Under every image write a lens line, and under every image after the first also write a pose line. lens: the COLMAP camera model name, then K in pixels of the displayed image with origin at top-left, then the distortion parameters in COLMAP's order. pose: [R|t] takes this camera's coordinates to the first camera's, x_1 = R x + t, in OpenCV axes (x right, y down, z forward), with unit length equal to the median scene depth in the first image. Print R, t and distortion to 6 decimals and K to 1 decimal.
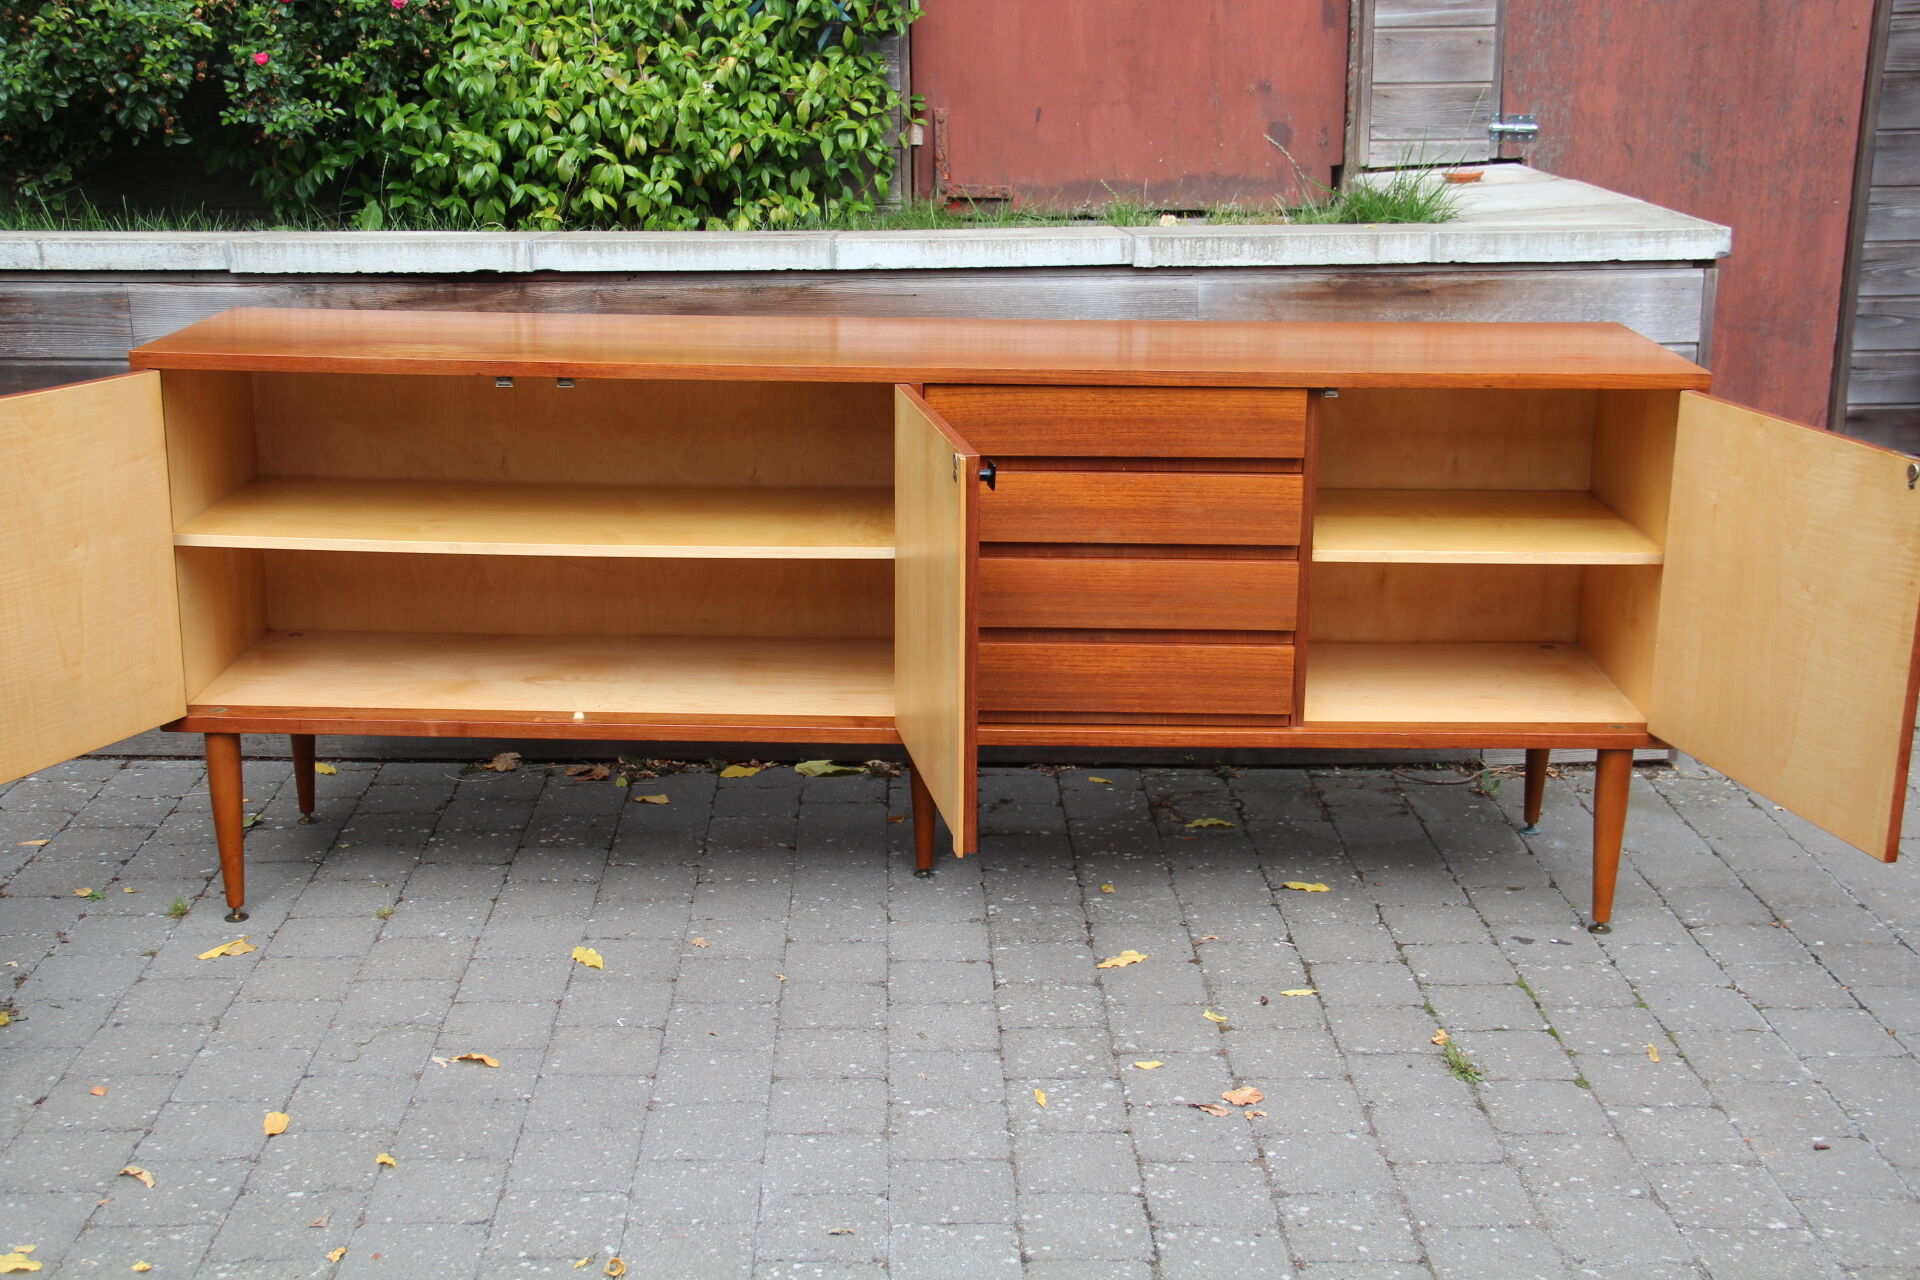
lens RADIAL K [[2365.7, 0, 964.4], [0, 2365.7, 663.2], [0, 0, 1]] dist [-0.021804, 0.361672]
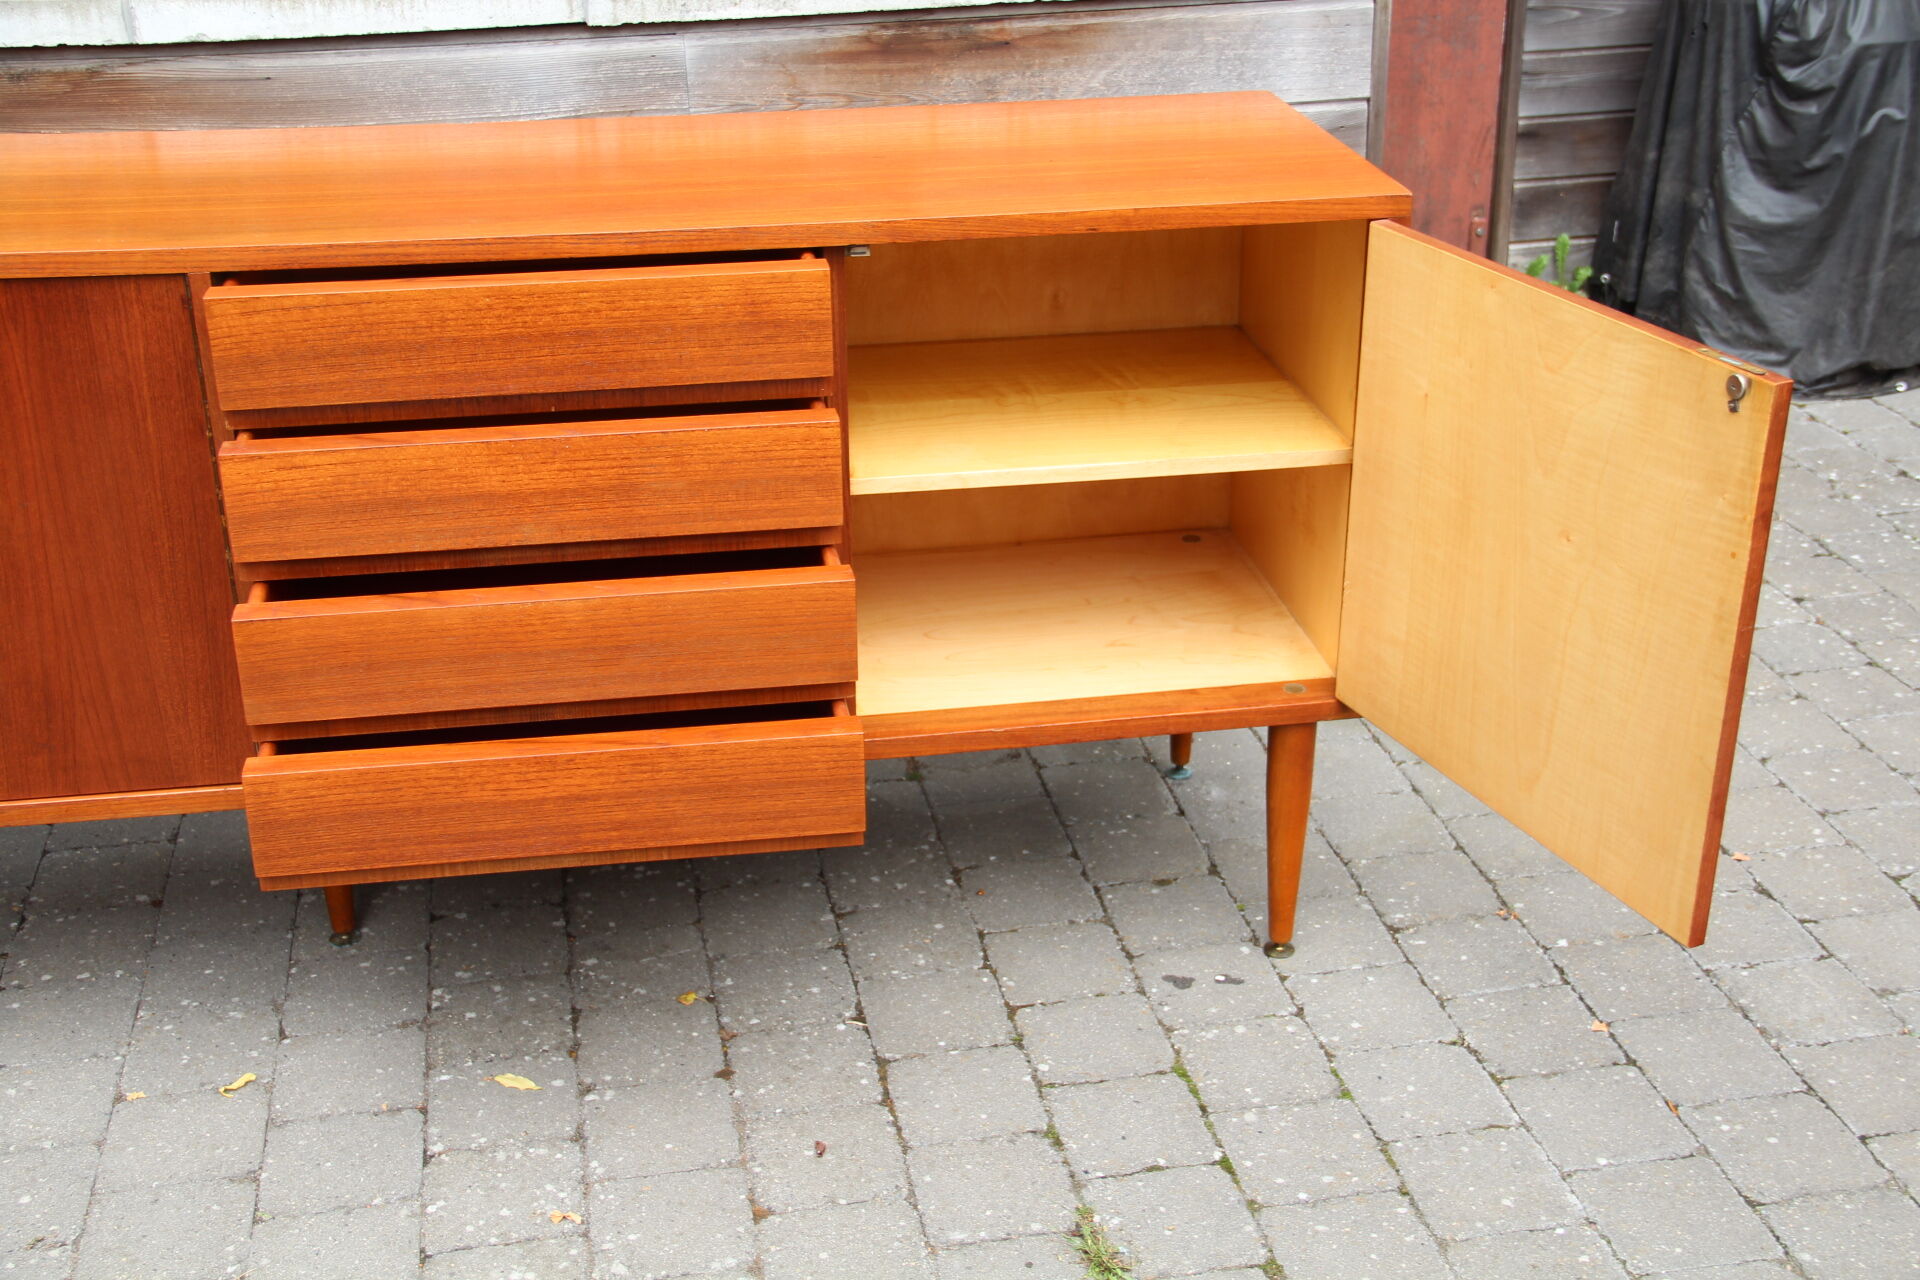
lens RADIAL K [[2317.6, 0, 968.5], [0, 2317.6, 651.2], [0, 0, 1]] dist [-0.047422, 0.422365]
pose [[0.986597, -0.079721, 0.142378, 0.078941], [0.057759, 0.986658, 0.152217, -0.093802], [-0.152613, -0.141953, 0.978038, 0.327586]]
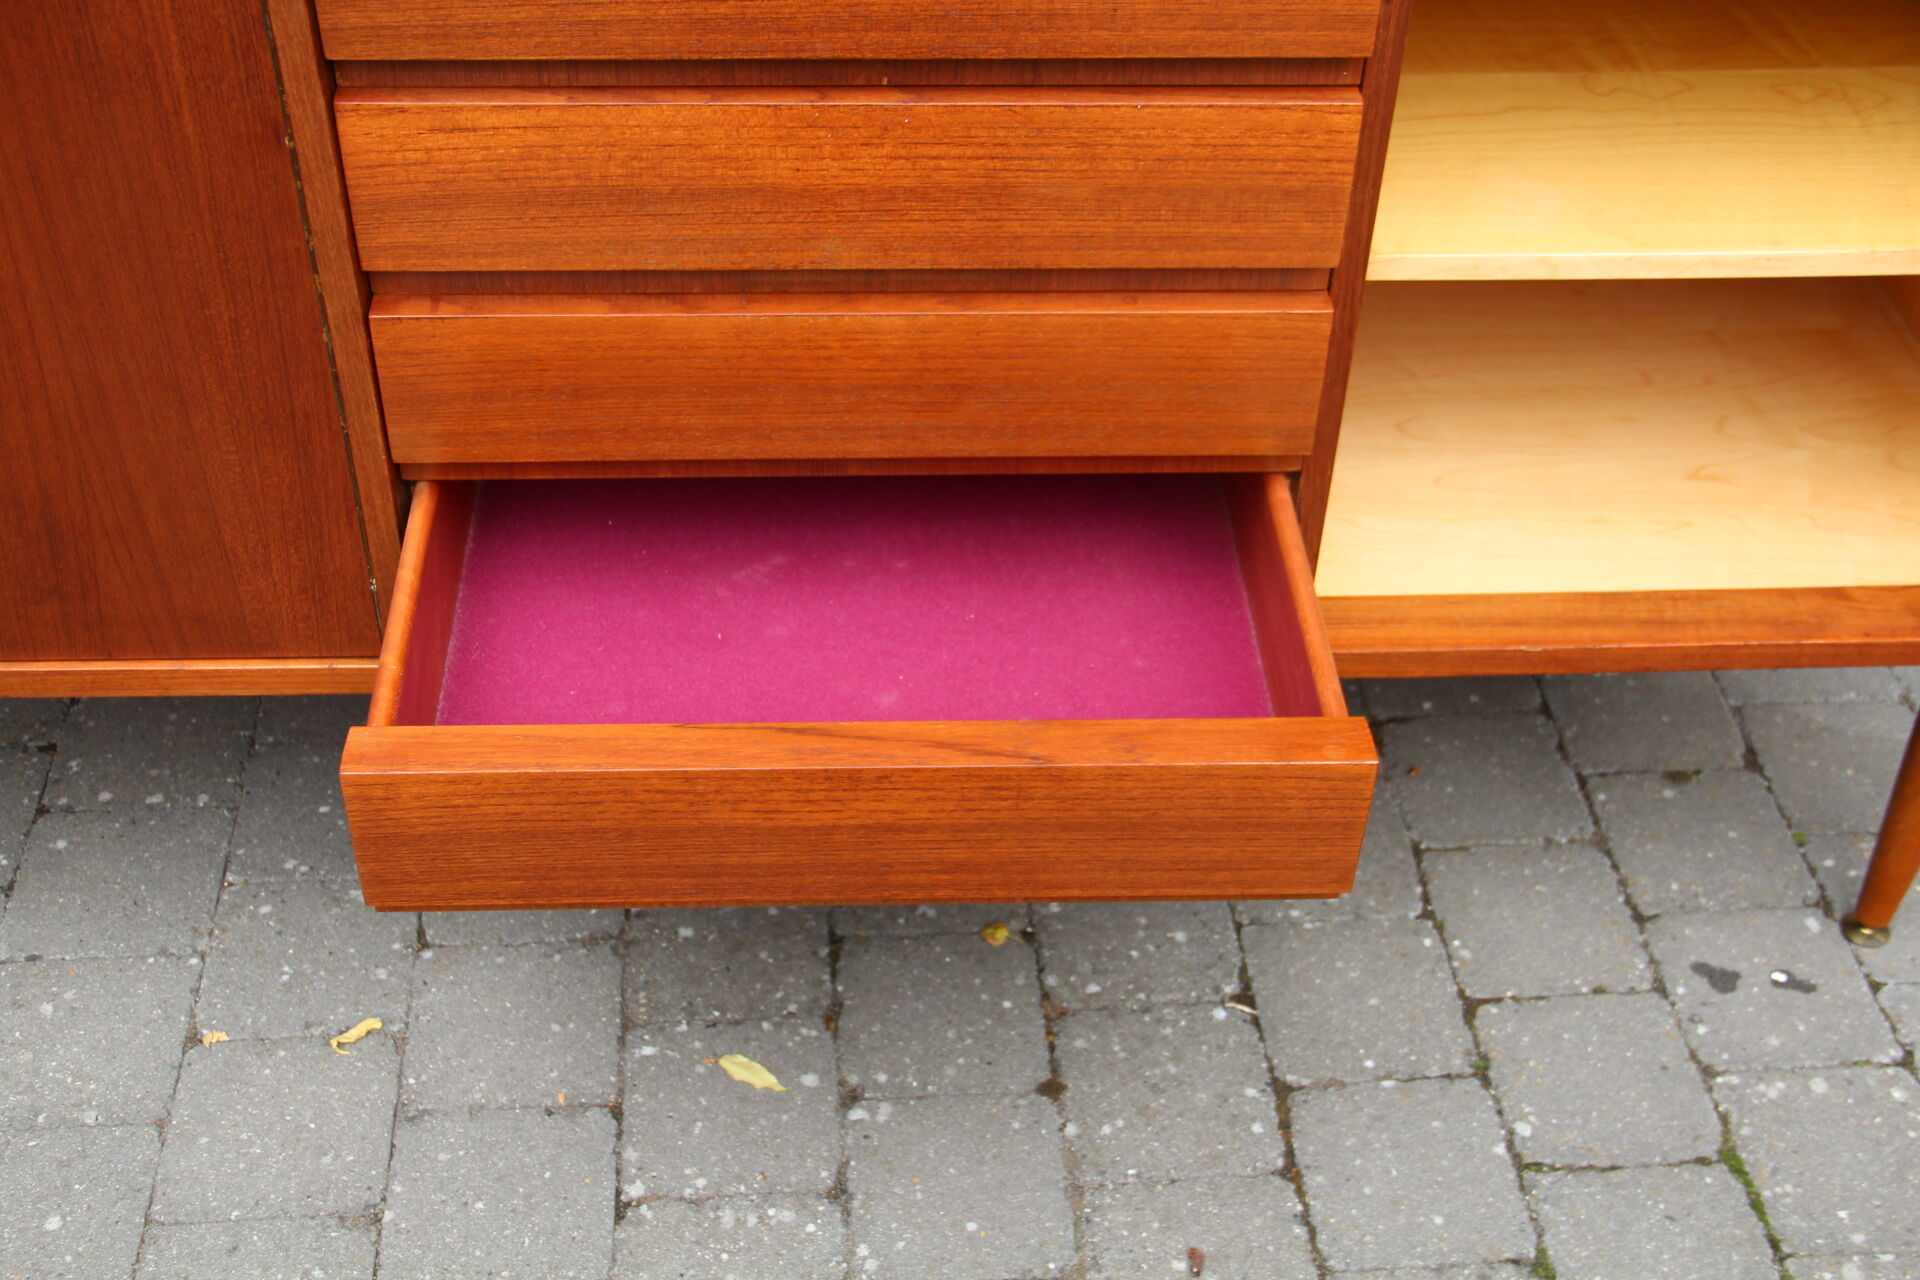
lens RADIAL K [[2298.5, 0, 951.6], [0, 2298.5, 664.1], [0, 0, 1]] dist [-0.040677, 0.370192]
pose [[0.998640, -0.020308, 0.048021, 0.055456], [-0.002128, 0.904387, 0.426709, -0.144021], [-0.052095, -0.426230, 0.903113, 0.599812]]
